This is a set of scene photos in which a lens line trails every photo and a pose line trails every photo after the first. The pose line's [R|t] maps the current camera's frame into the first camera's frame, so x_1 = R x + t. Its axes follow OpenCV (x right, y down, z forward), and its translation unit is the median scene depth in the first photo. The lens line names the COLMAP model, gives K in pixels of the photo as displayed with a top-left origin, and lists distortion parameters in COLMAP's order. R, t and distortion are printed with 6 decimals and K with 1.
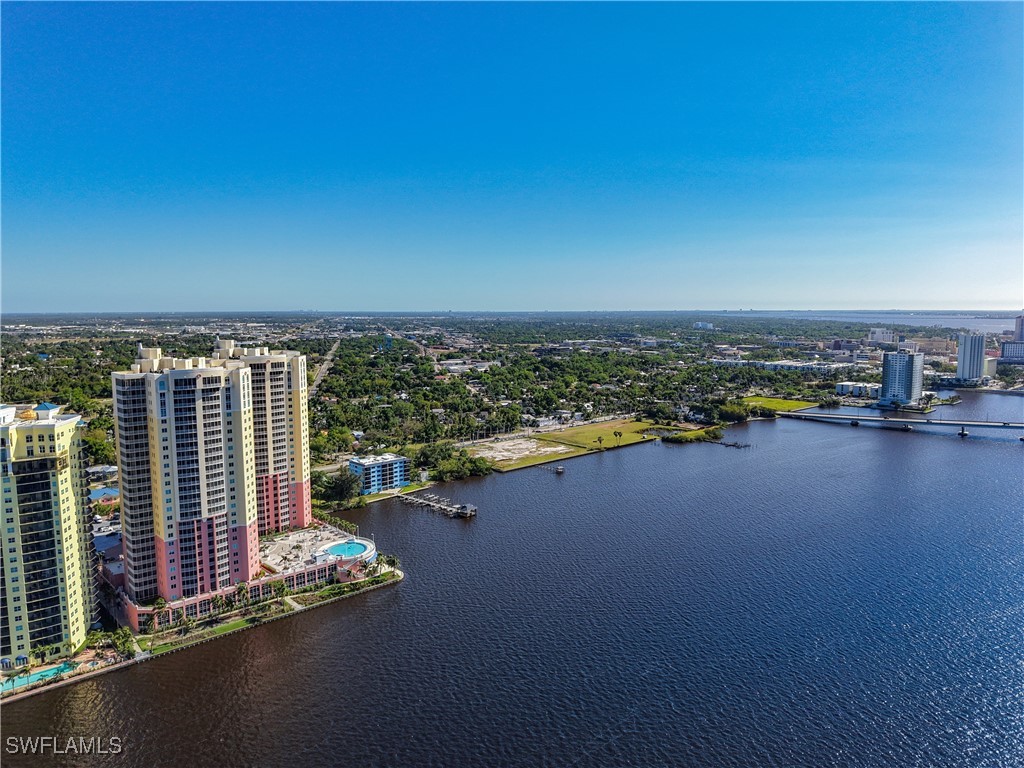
lens RADIAL K [[688.3, 0, 499.0], [0, 688.3, 388.3], [0, 0, 1]] dist [-0.003241, 0.005478]
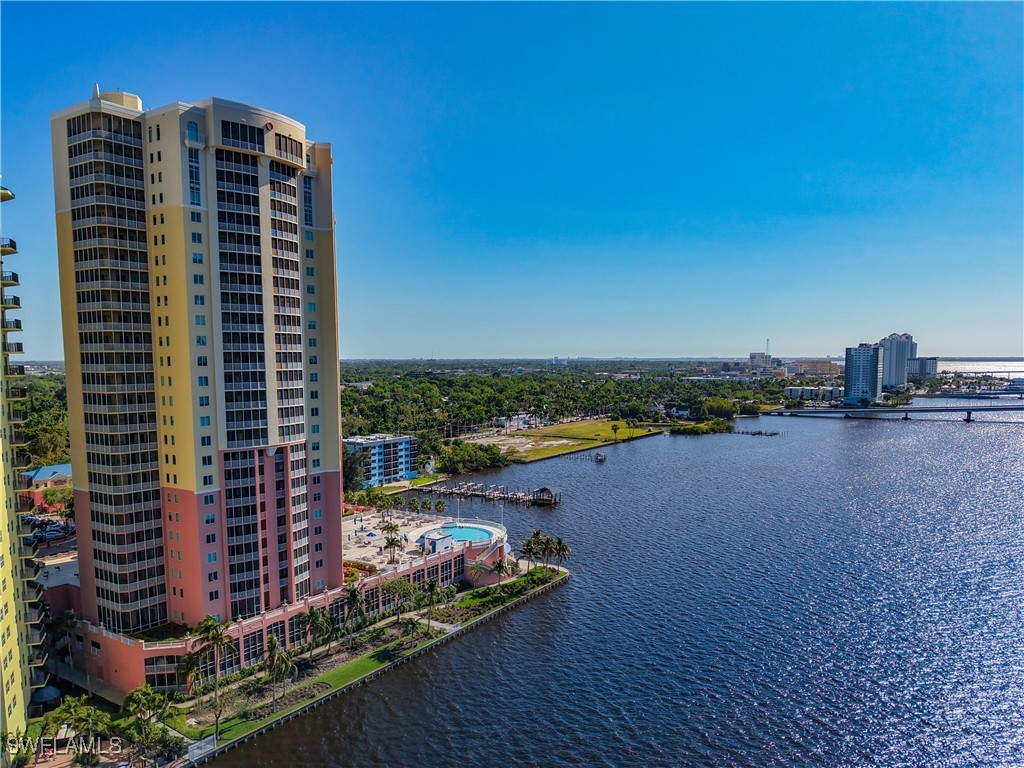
lens RADIAL K [[754.2, 0, 513.2], [0, 754.2, 437.4], [0, 0, 1]] dist [-0.006770, -0.003360]
pose [[0.968478, -0.025332, 0.247808, -0.384743], [0.026168, 0.999658, -0.000080, 0.181125], [-0.247721, 0.006562, 0.968809, 0.451326]]
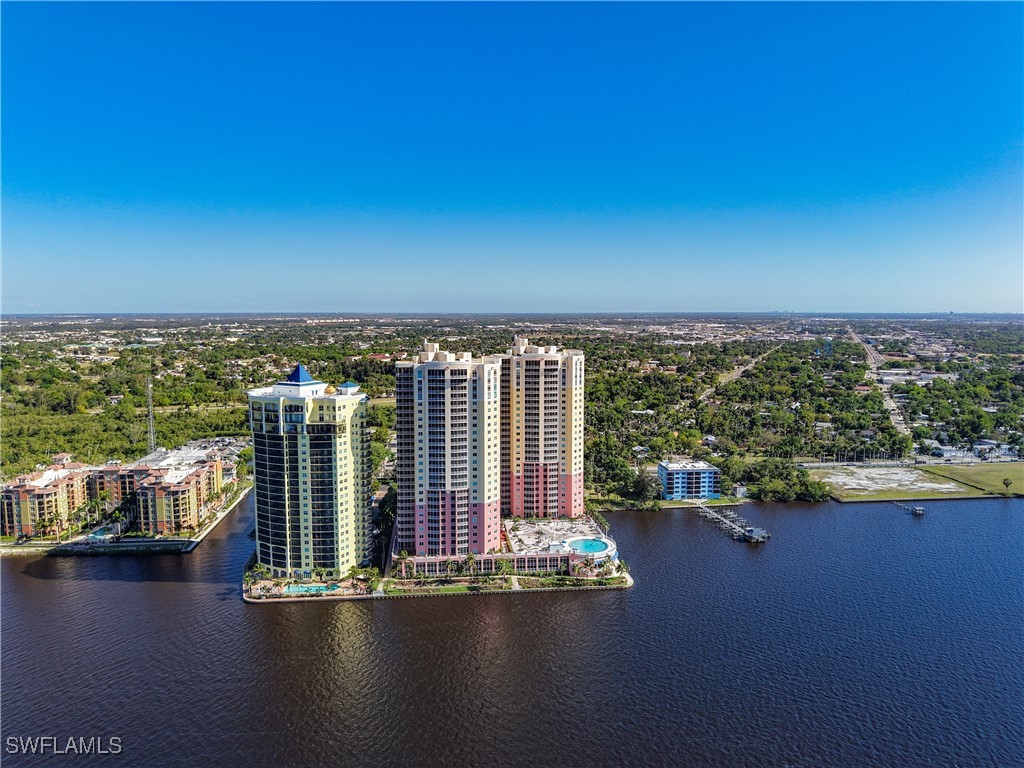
lens RADIAL K [[688.8, 0, 512.0], [0, 688.8, 384.0], [0, 0, 1]] dist [0.075883, -0.001970]
pose [[0.809455, 0.064872, -0.583588, 0.318126], [-0.069669, 0.997468, 0.014246, -0.014131], [0.583034, 0.029127, 0.811925, 0.108088]]
